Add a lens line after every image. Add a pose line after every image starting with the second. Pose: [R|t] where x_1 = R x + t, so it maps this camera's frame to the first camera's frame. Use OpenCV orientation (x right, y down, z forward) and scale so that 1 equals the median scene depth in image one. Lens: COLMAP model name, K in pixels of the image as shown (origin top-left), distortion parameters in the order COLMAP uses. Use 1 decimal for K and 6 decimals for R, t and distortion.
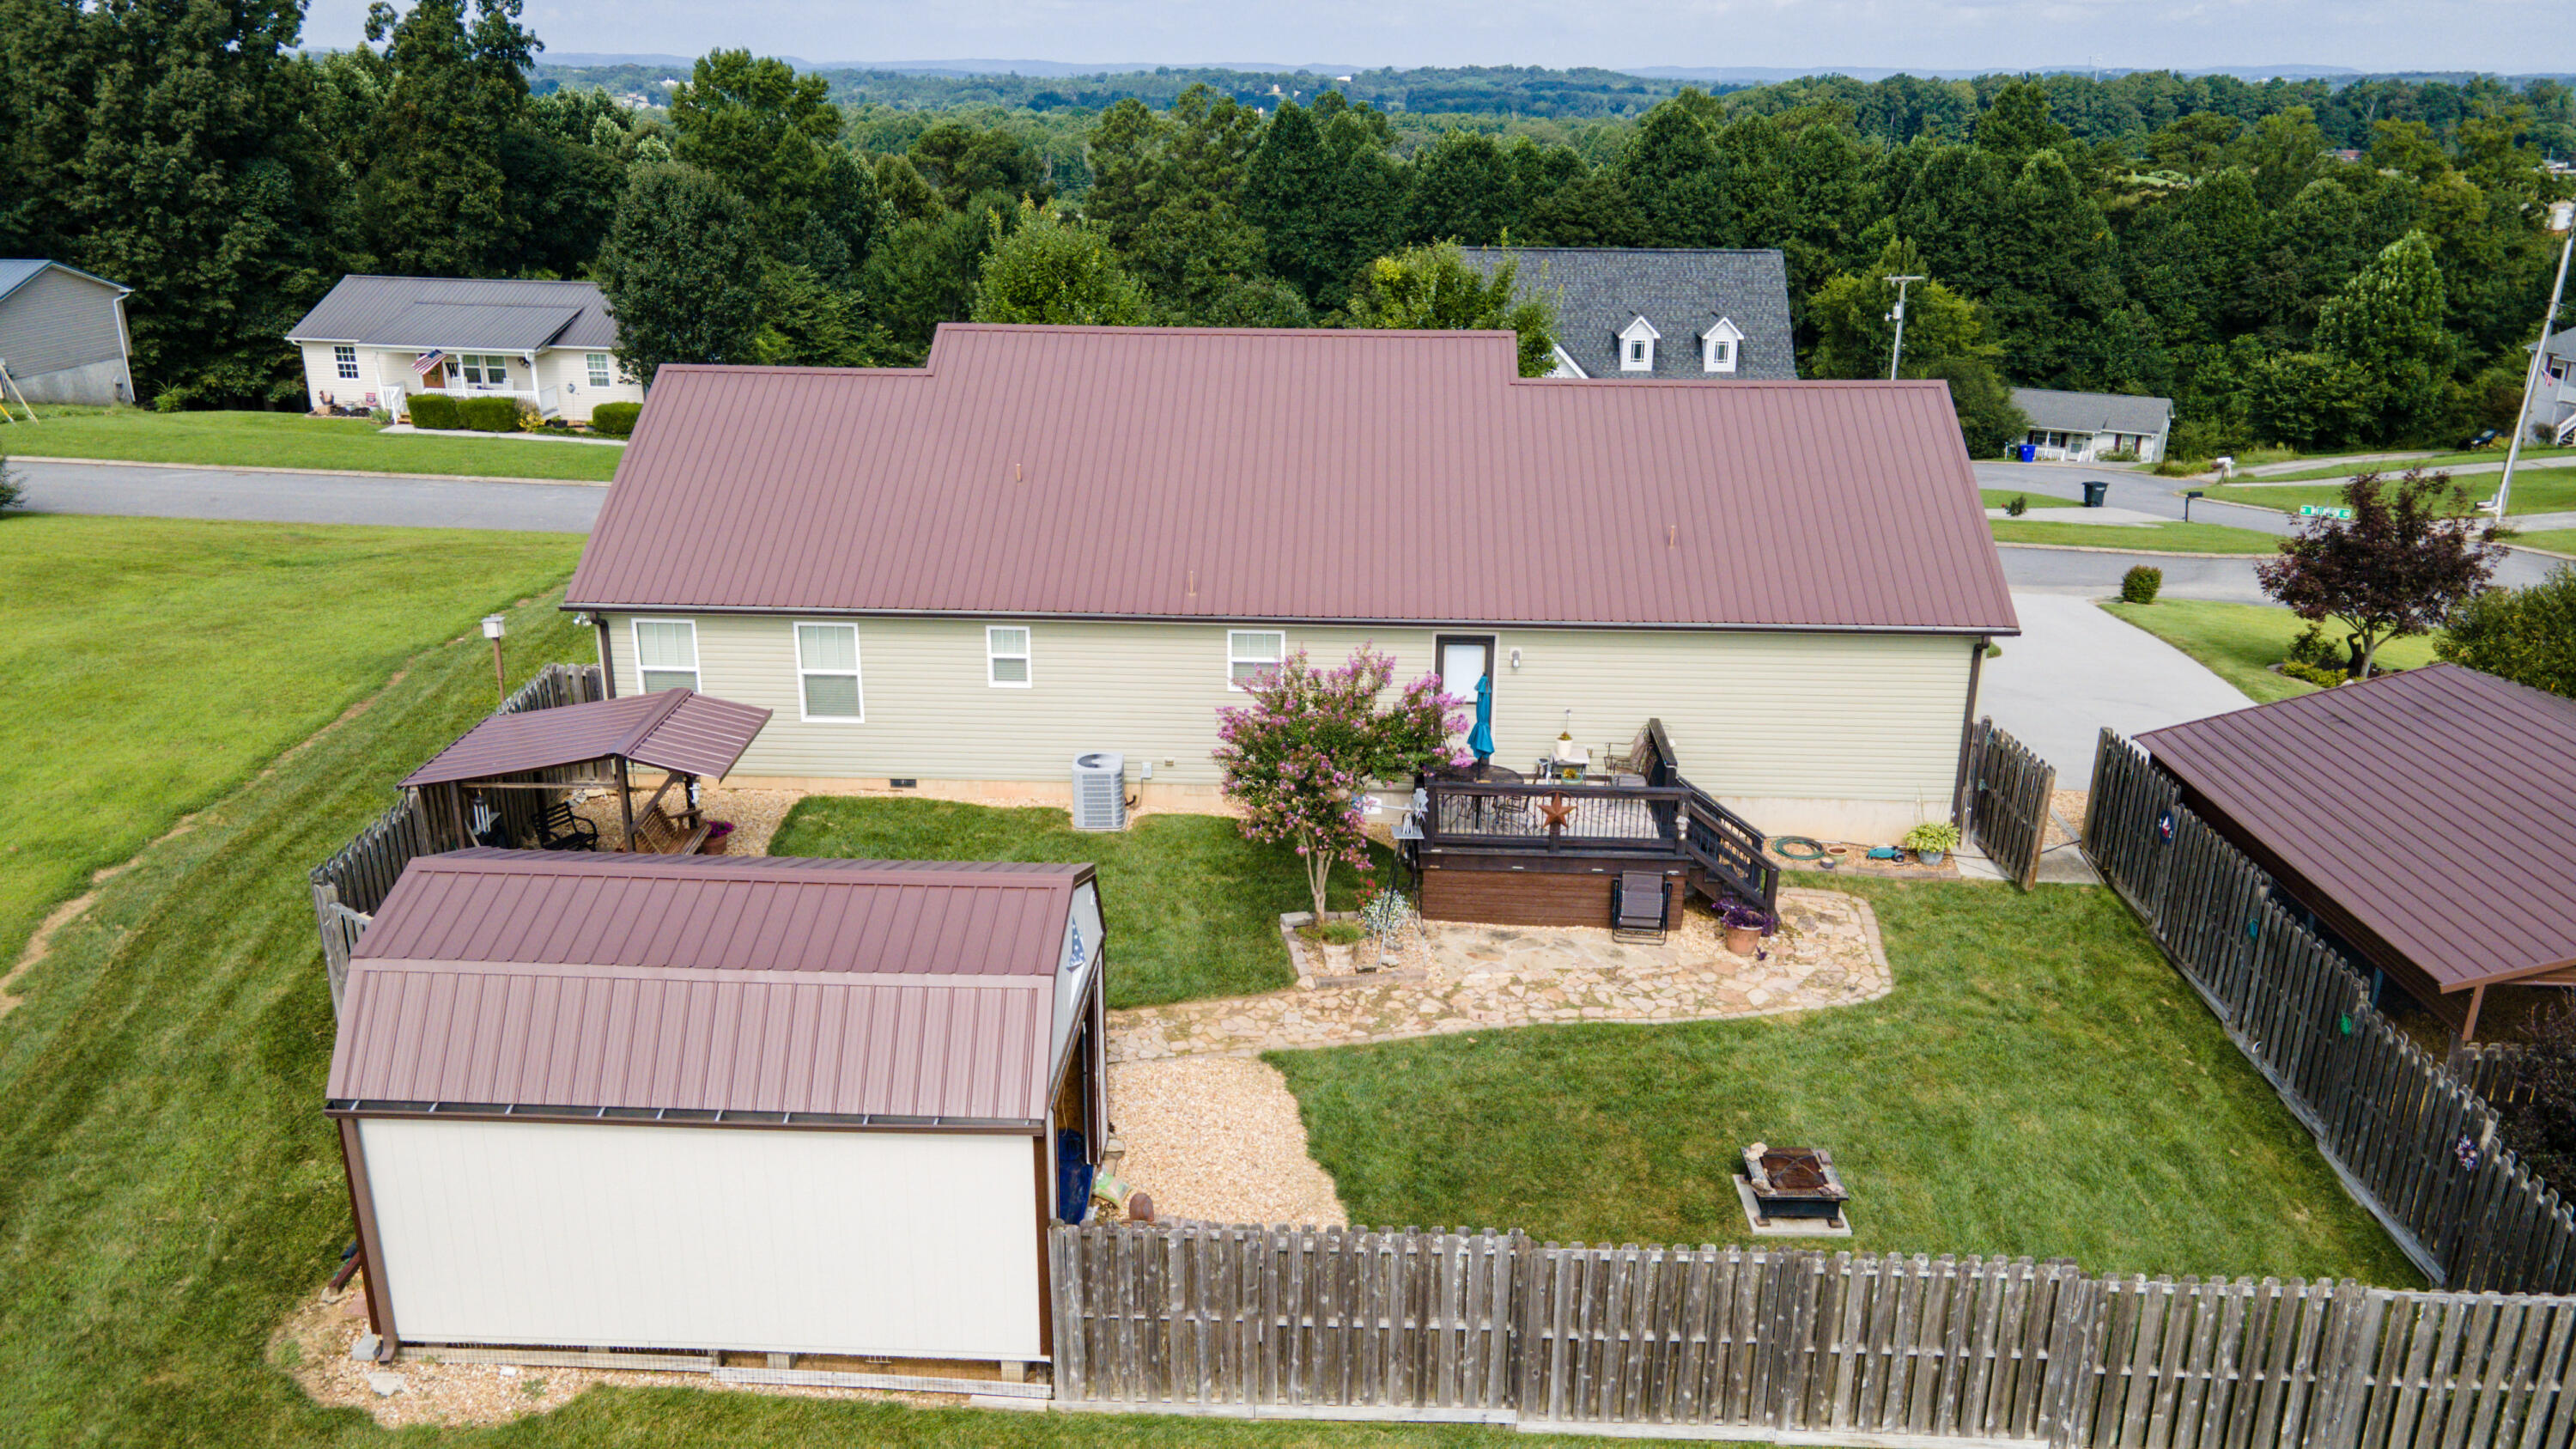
lens RADIAL K [[1879.9, 0, 1271.4], [0, 1879.9, 722.6], [0, 0, 1]] dist [0.009897, 0.061844]
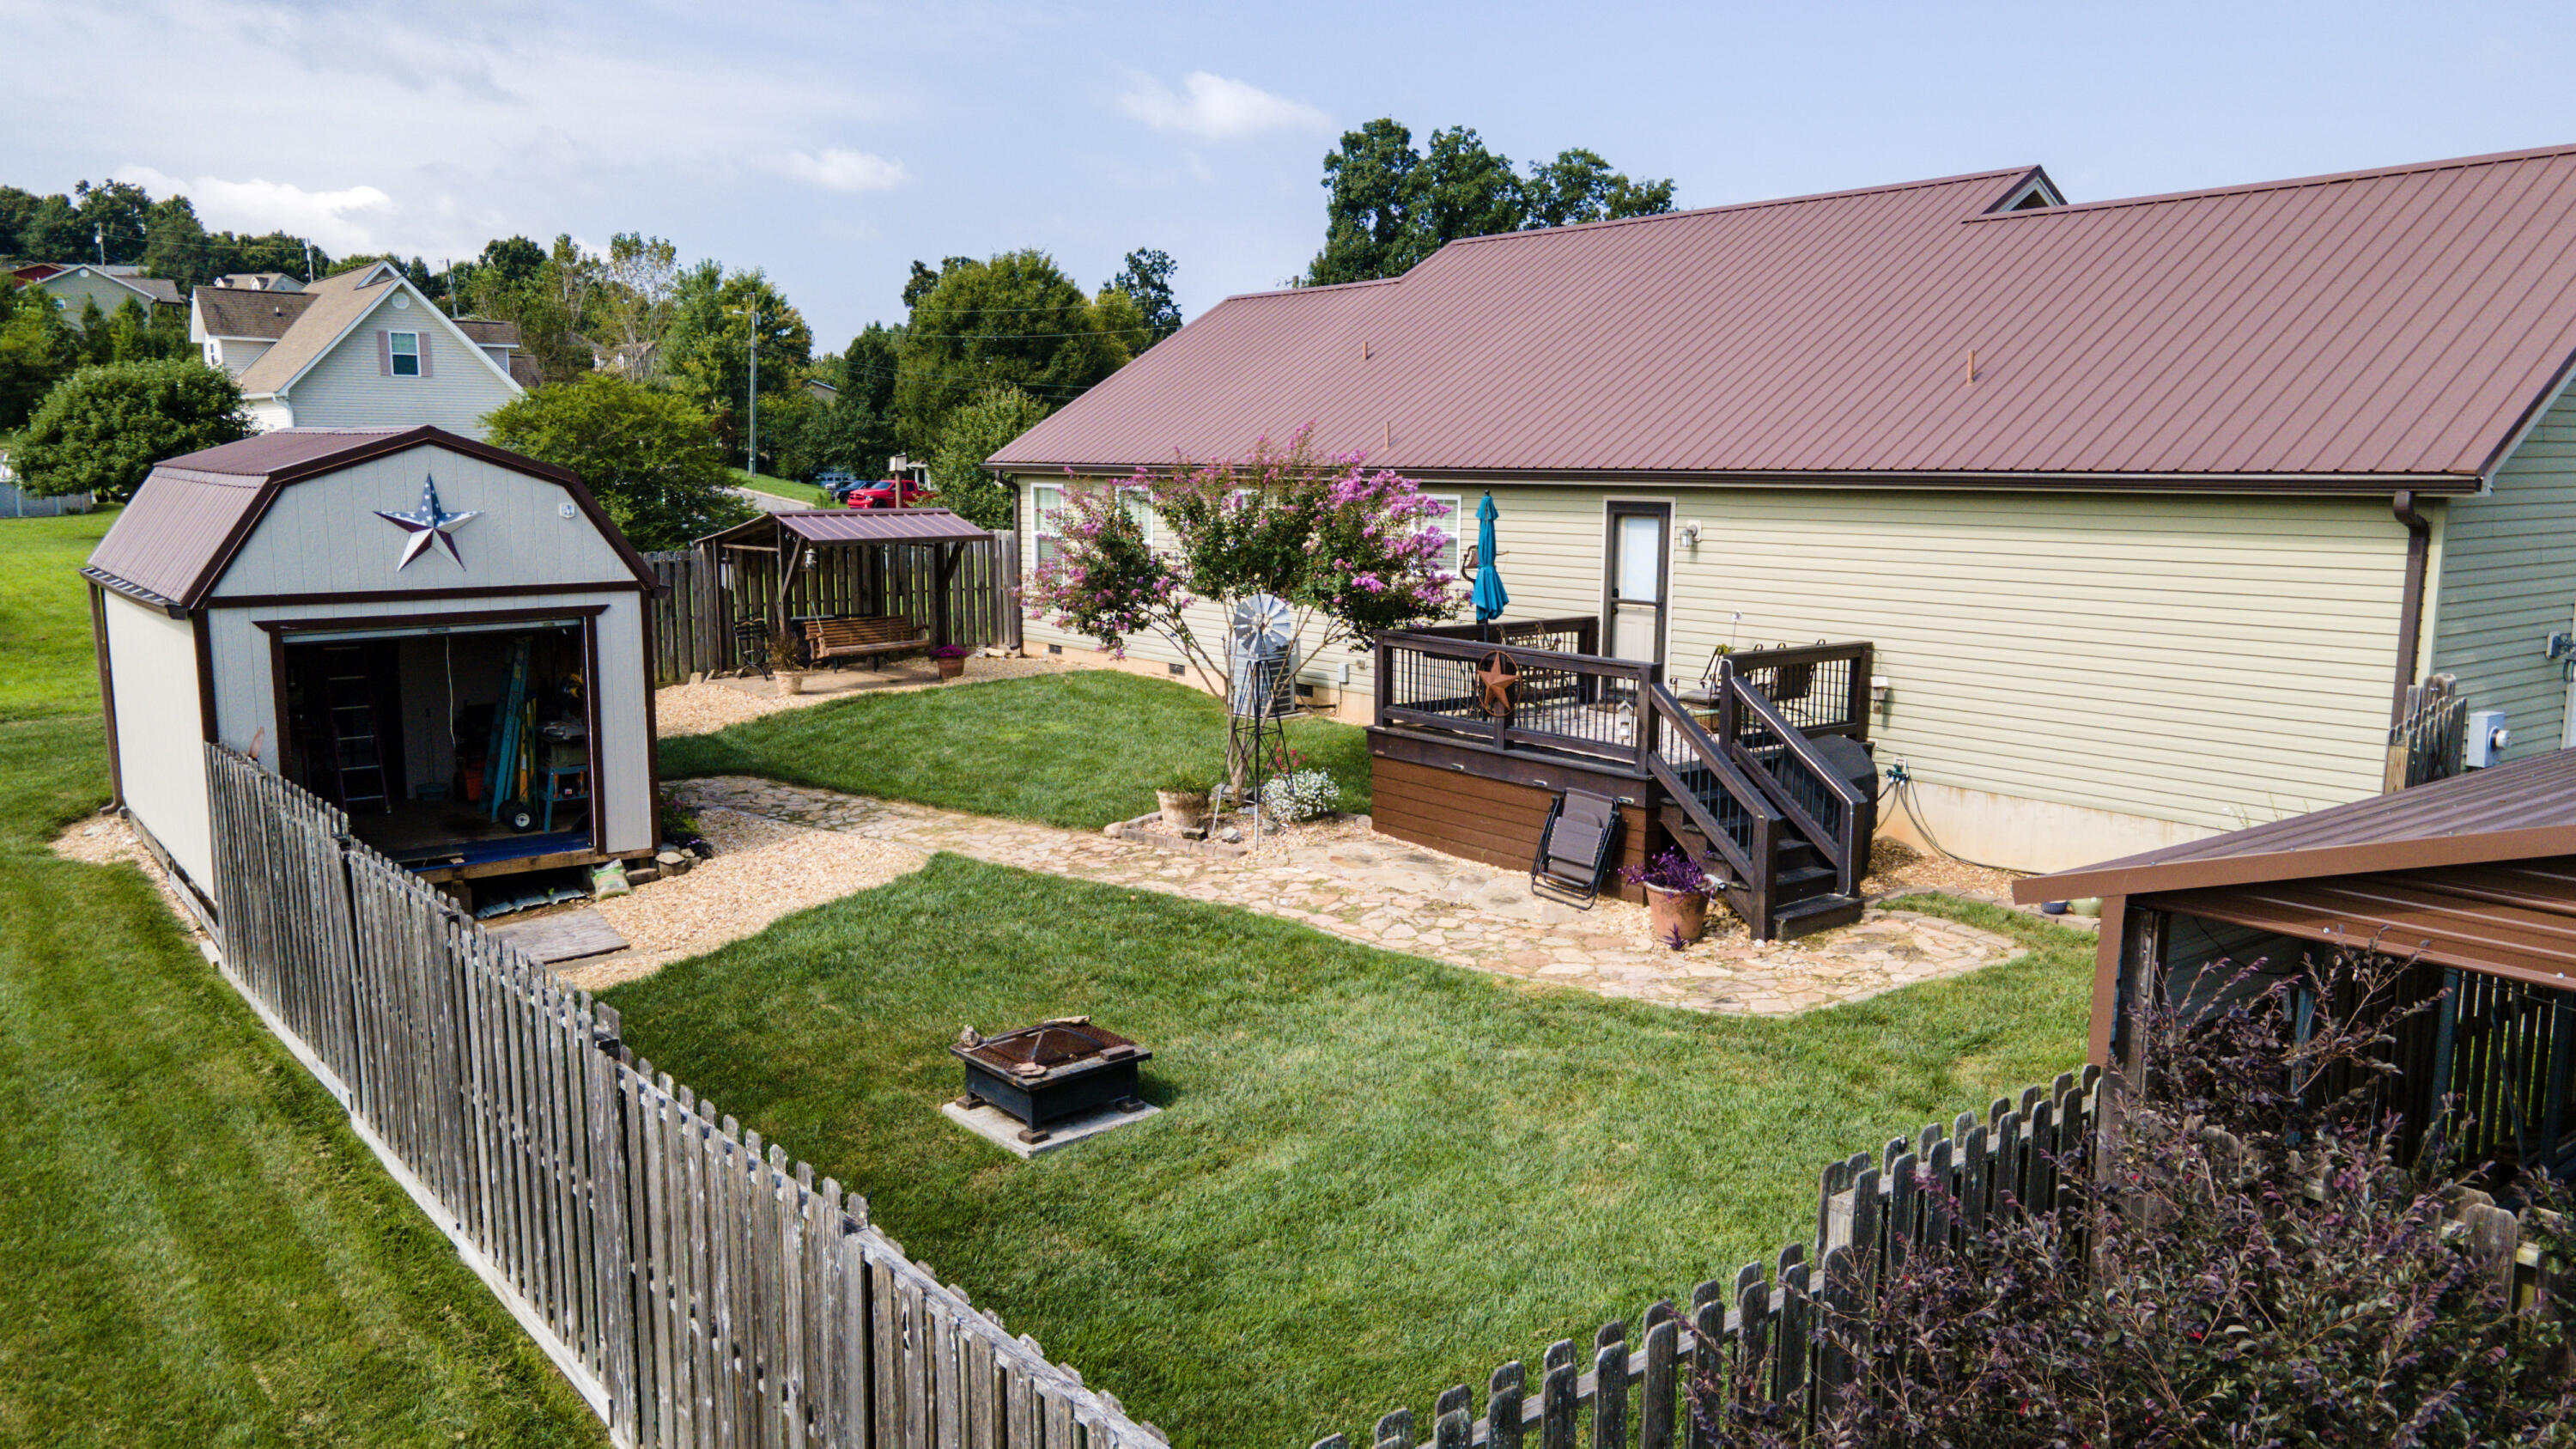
lens RADIAL K [[1866.0, 0, 1288.0], [0, 1866.0, 724.5], [0, 0, 1]] dist [0.005620, 0.069723]
pose [[0.643012, 0.103018, -0.758896, 0.181635], [-0.244349, 0.966720, -0.075807, 0.038928], [0.725830, 0.234180, 0.646784, 0.151730]]
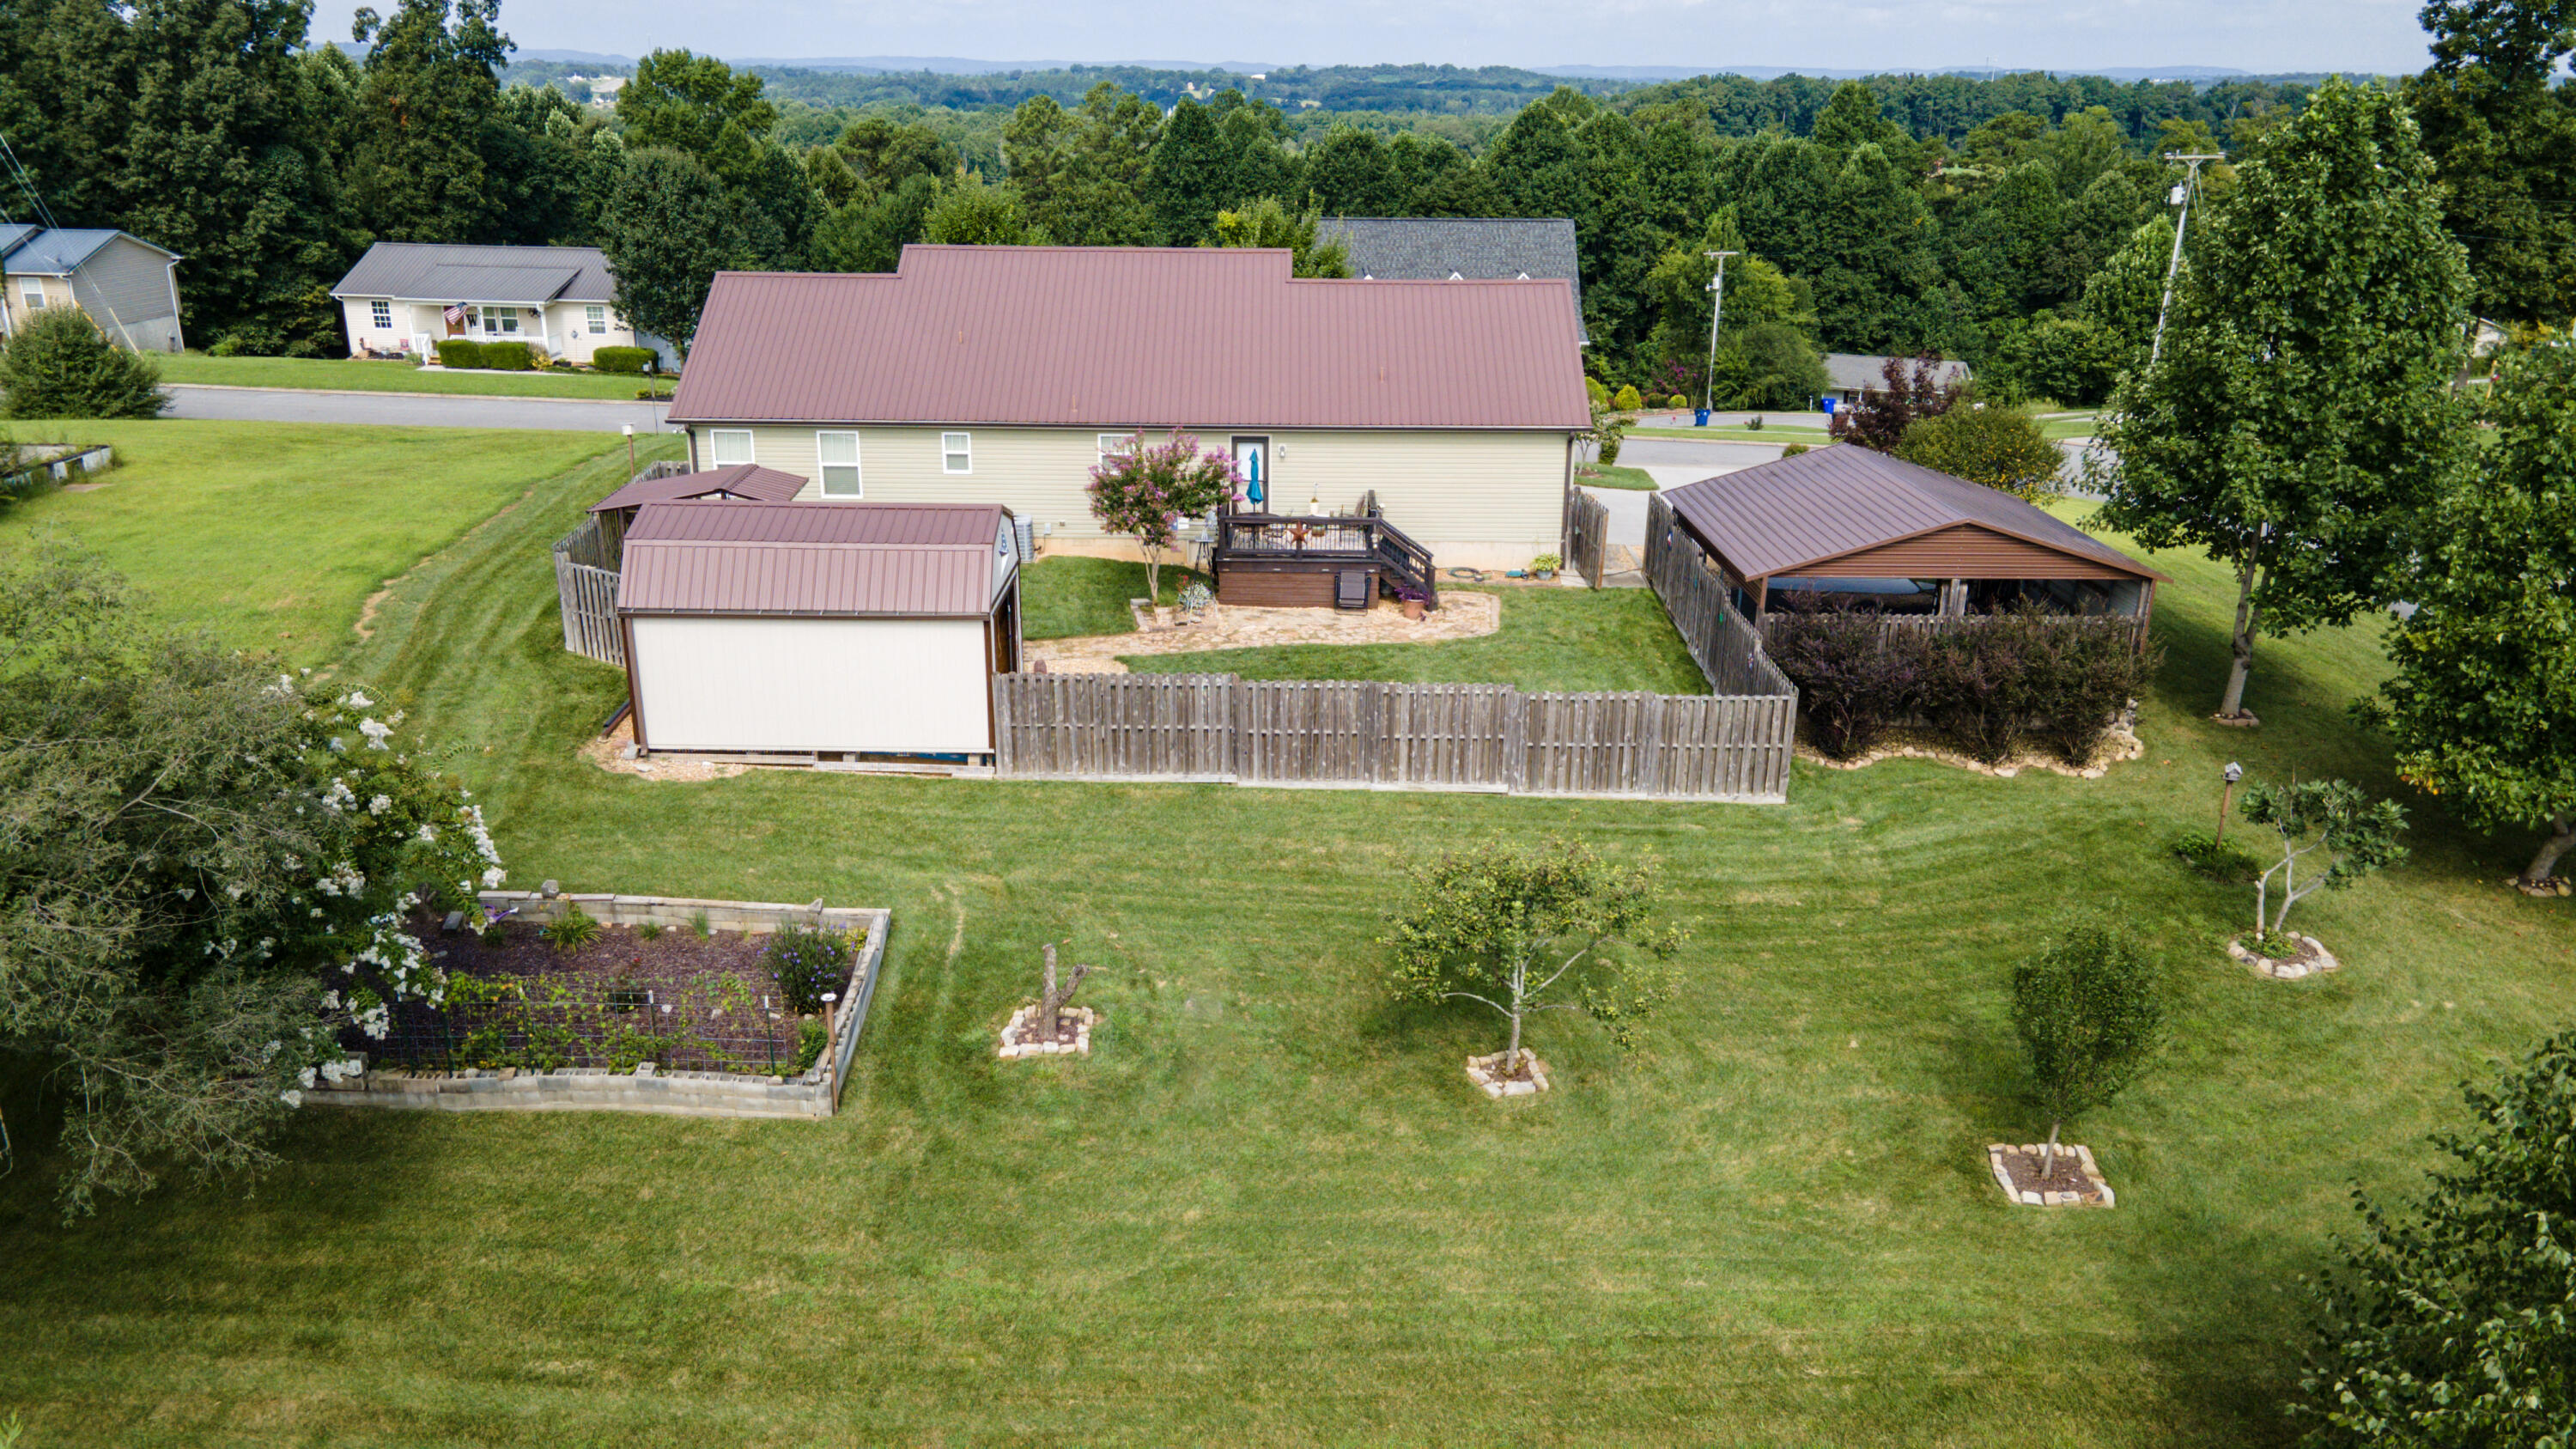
lens RADIAL K [[1866.0, 0, 1288.0], [0, 1866.0, 724.5], [0, 0, 1]] dist [0.005620, 0.069723]
pose [[0.998673, -0.015524, 0.049110, 0.017891], [0.015312, 0.999872, 0.004696, 0.061115], [-0.049177, -0.003938, 0.998782, -0.182538]]
